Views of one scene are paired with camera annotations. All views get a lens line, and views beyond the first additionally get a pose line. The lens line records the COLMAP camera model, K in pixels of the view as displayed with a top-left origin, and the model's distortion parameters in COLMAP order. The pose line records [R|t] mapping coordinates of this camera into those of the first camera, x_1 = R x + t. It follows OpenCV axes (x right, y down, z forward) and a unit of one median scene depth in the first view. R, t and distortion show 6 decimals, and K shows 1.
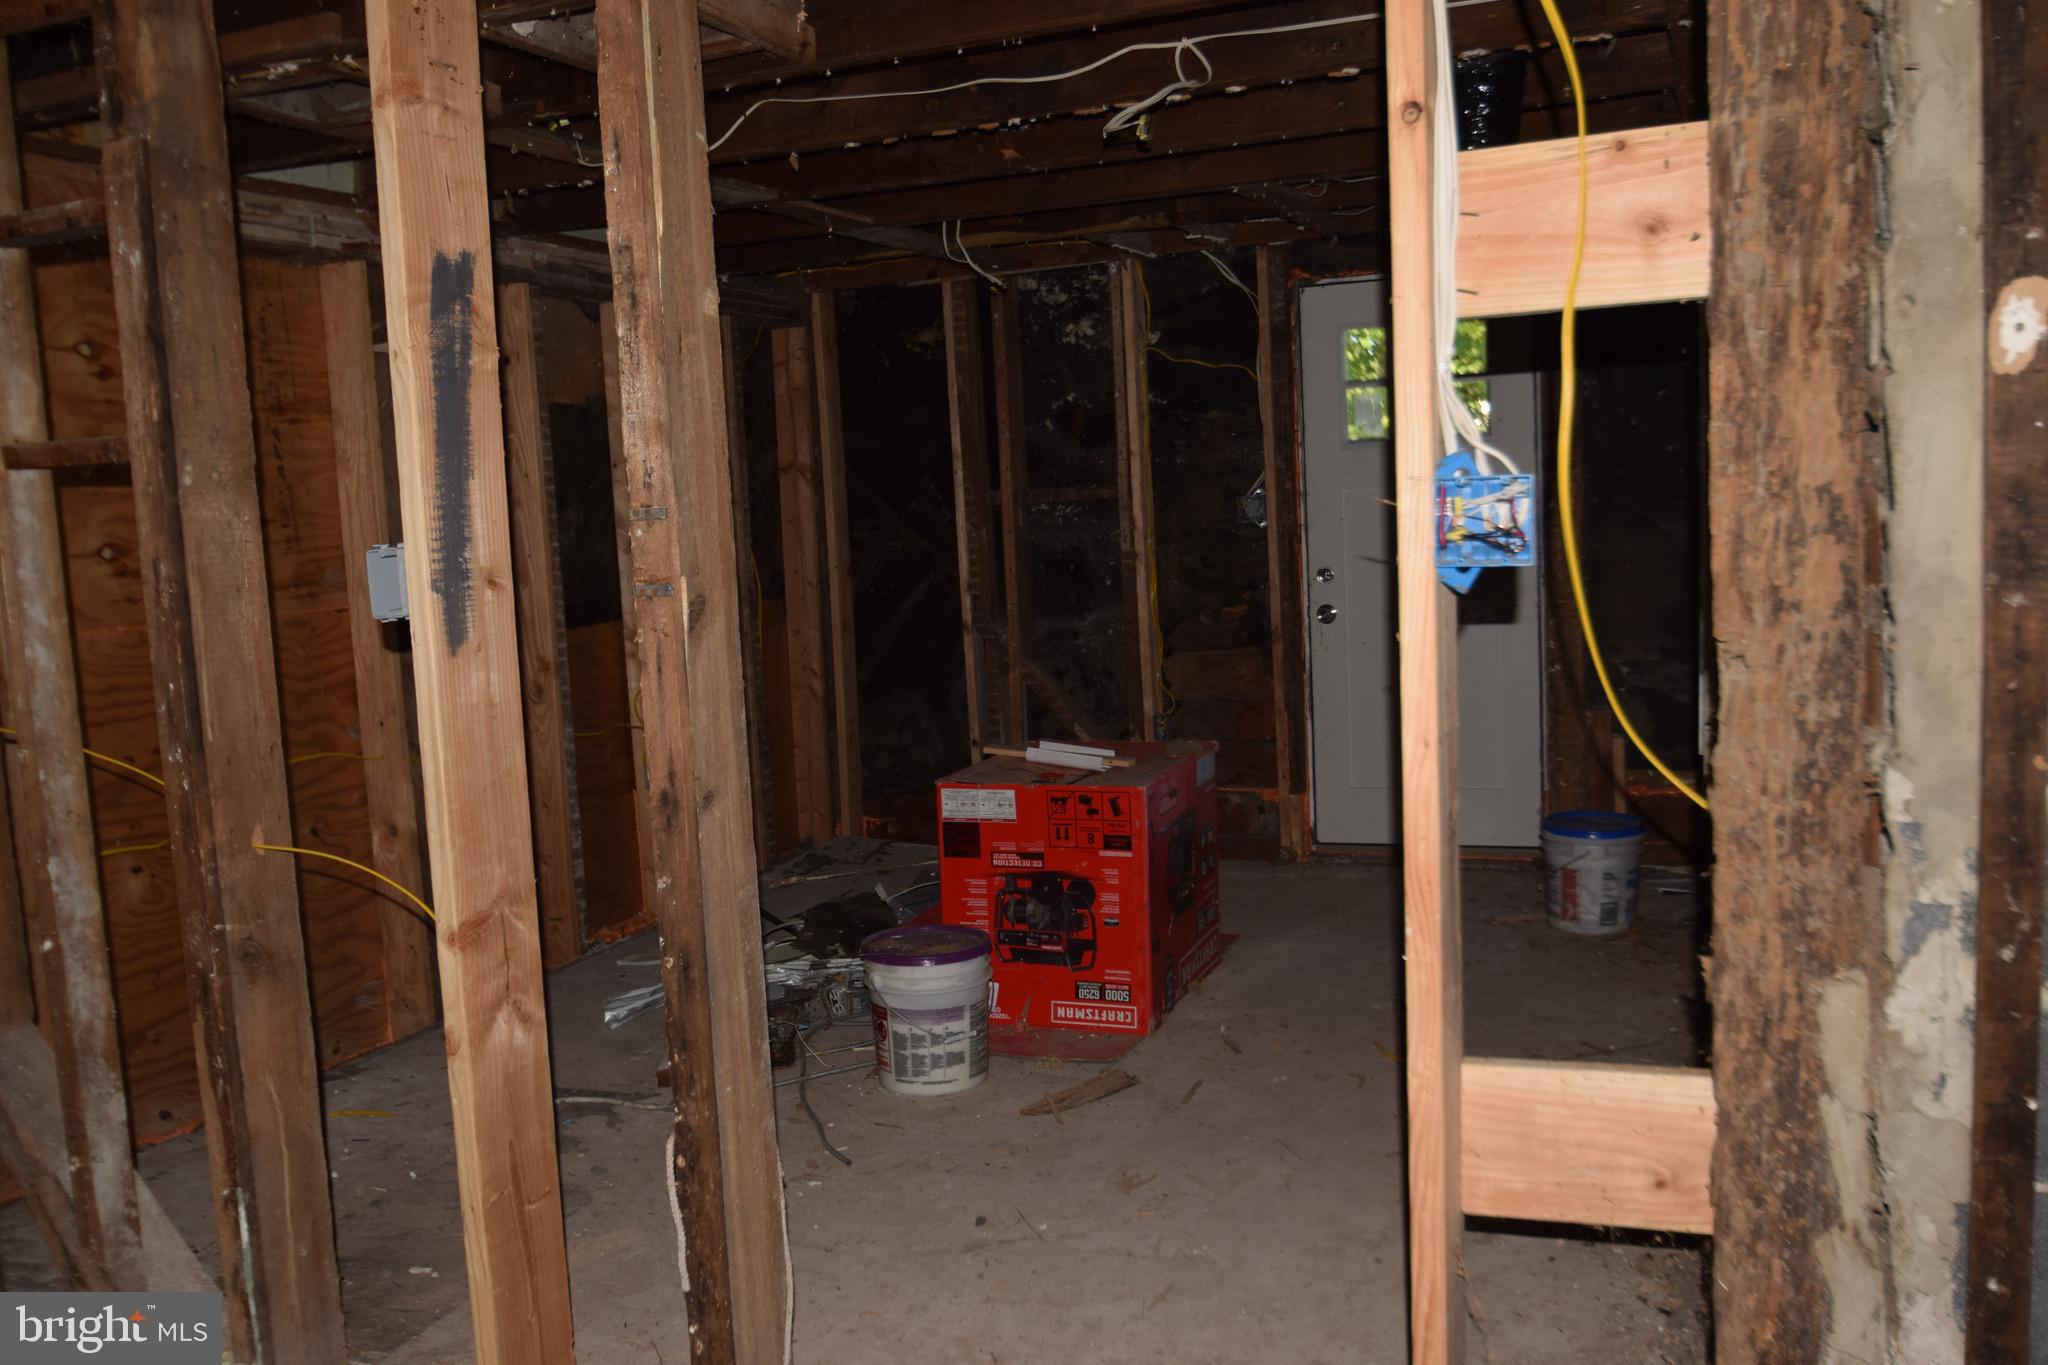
lens RADIAL K [[1787.0, 0, 1024.5], [0, 1787.0, 694.7], [0, 0, 1]] dist [-0.069066, 0.034244]
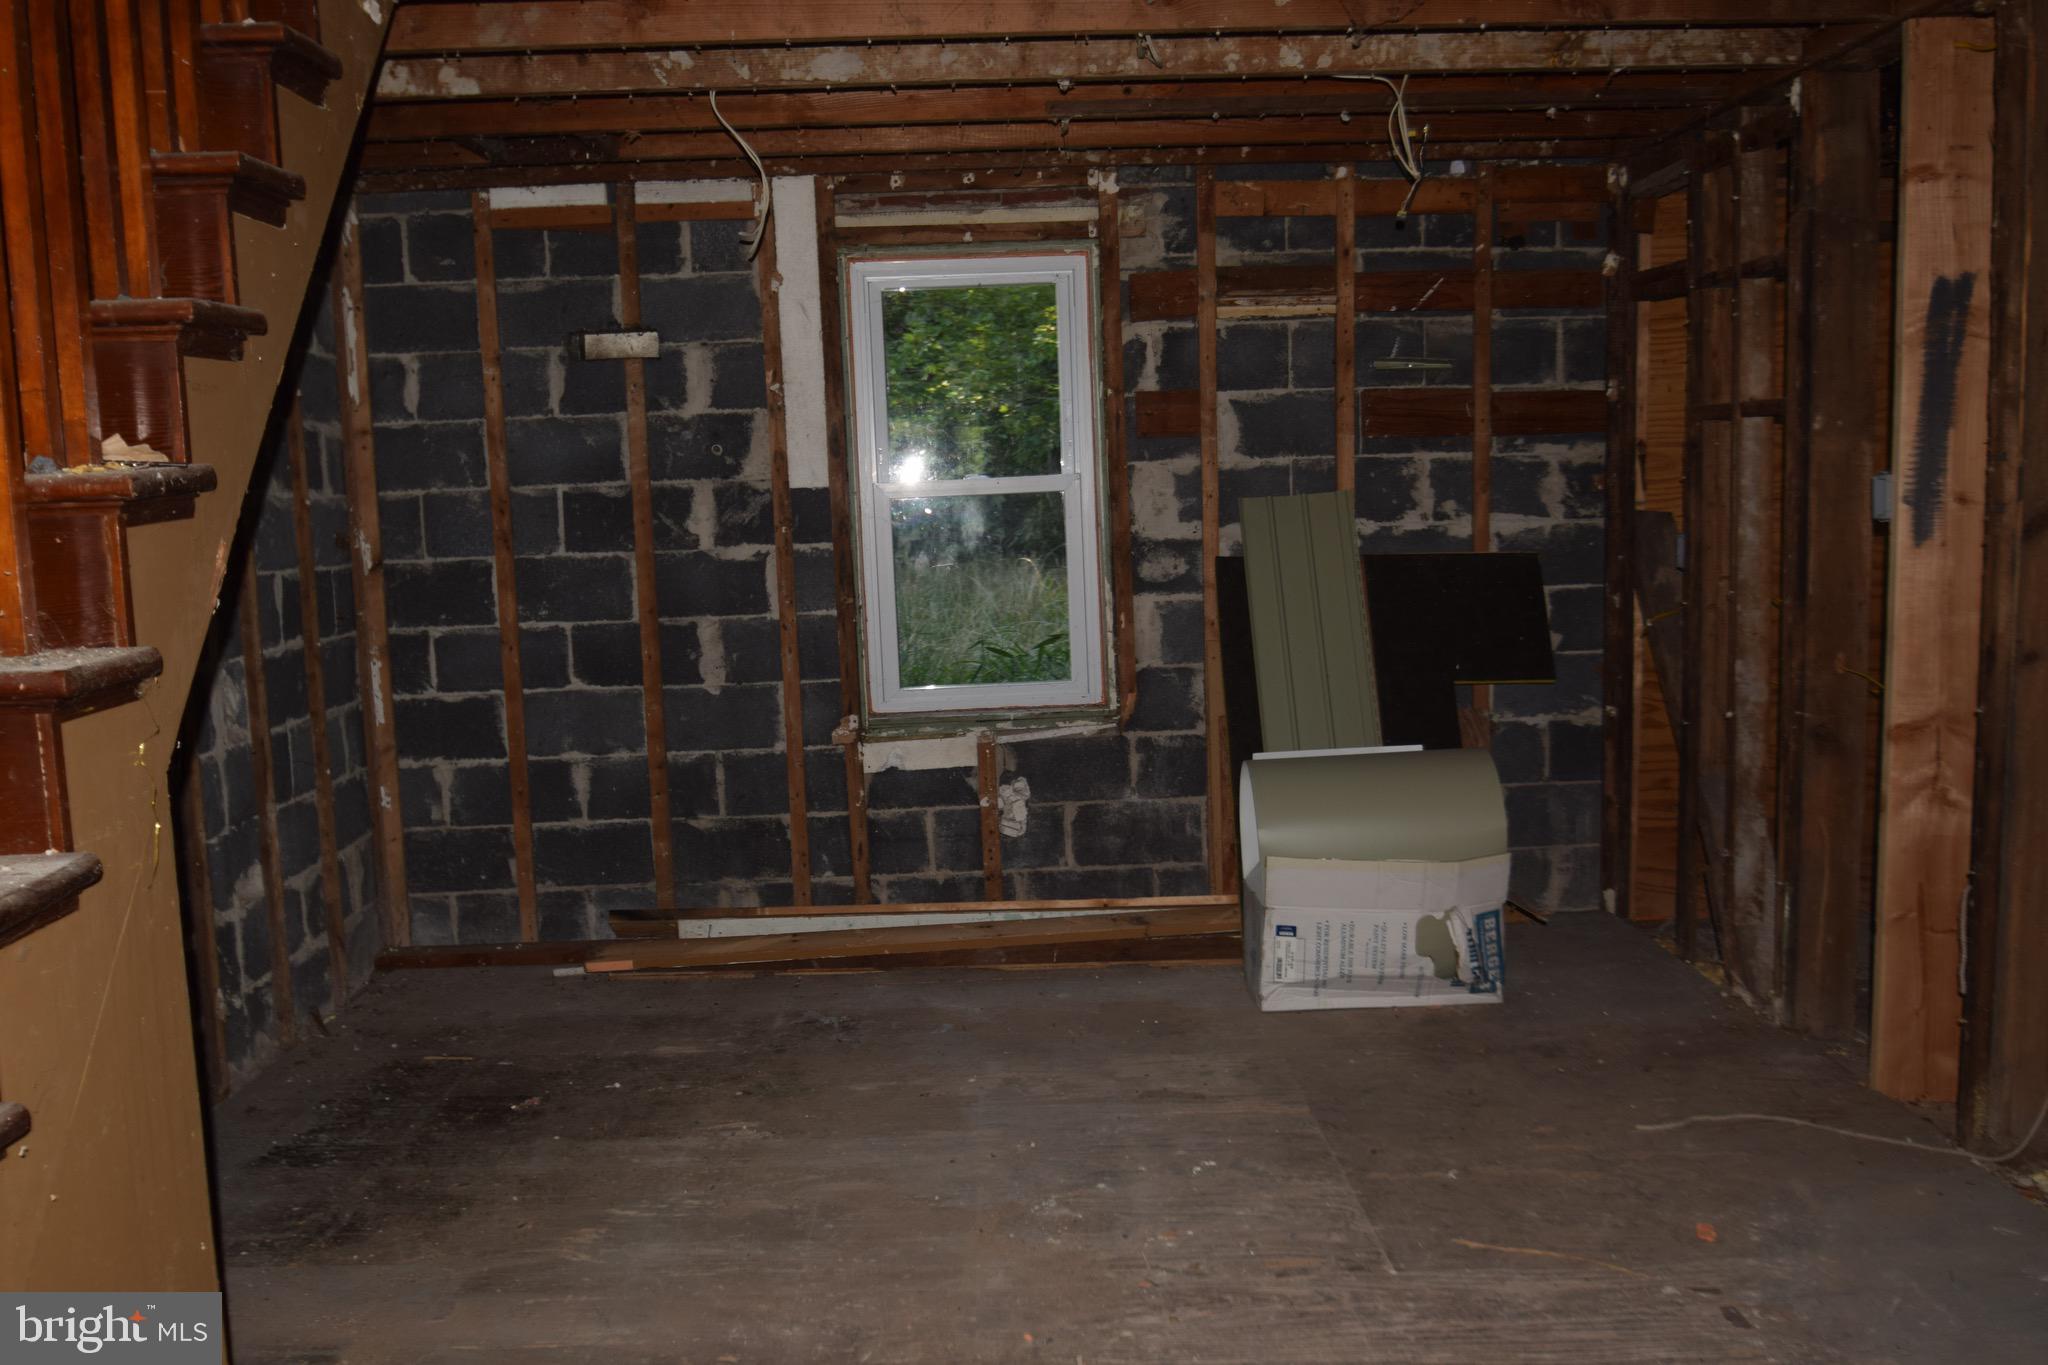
lens RADIAL K [[1787.0, 0, 991.7], [0, 1787.0, 718.8], [0, 0, 1]] dist [-0.069066, 0.034244]
pose [[0.384083, 0.153720, -0.910412, 0.709328], [-0.099129, 0.987209, 0.124866, 0.012800], [0.917962, 0.042289, 0.394408, -0.281673]]
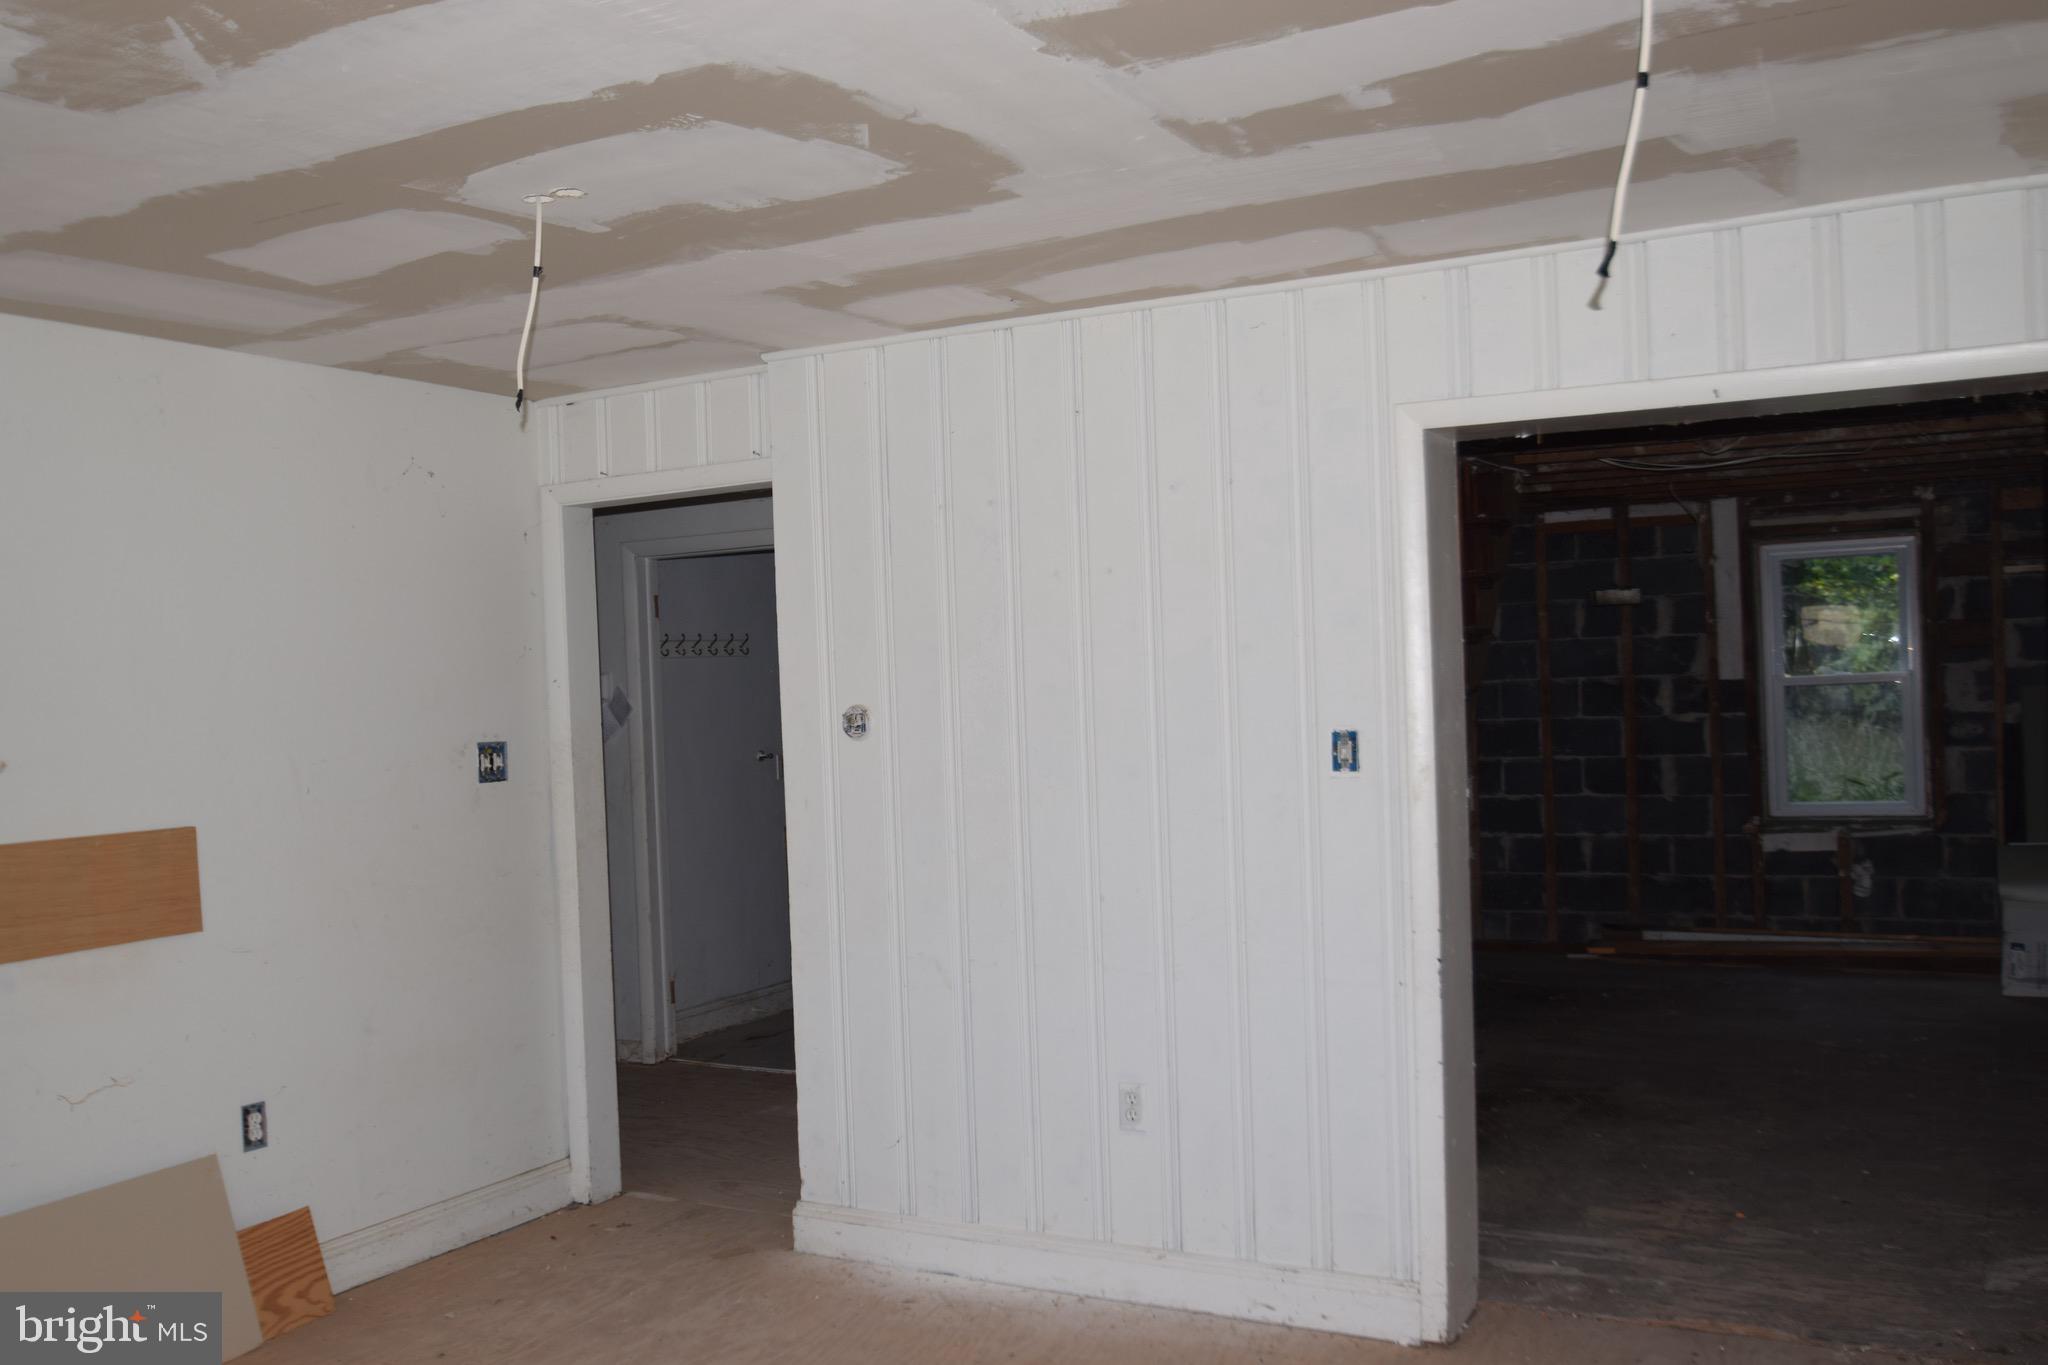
lens RADIAL K [[1787.0, 0, 980.5], [0, 1787.0, 728.1], [0, 0, 1]] dist [-0.069066, 0.034244]
pose [[-0.143525, 0.076881, -0.986656, 2.034166], [-0.077720, 0.993023, 0.088683, -0.055299], [0.986590, 0.089412, -0.136548, -0.574525]]
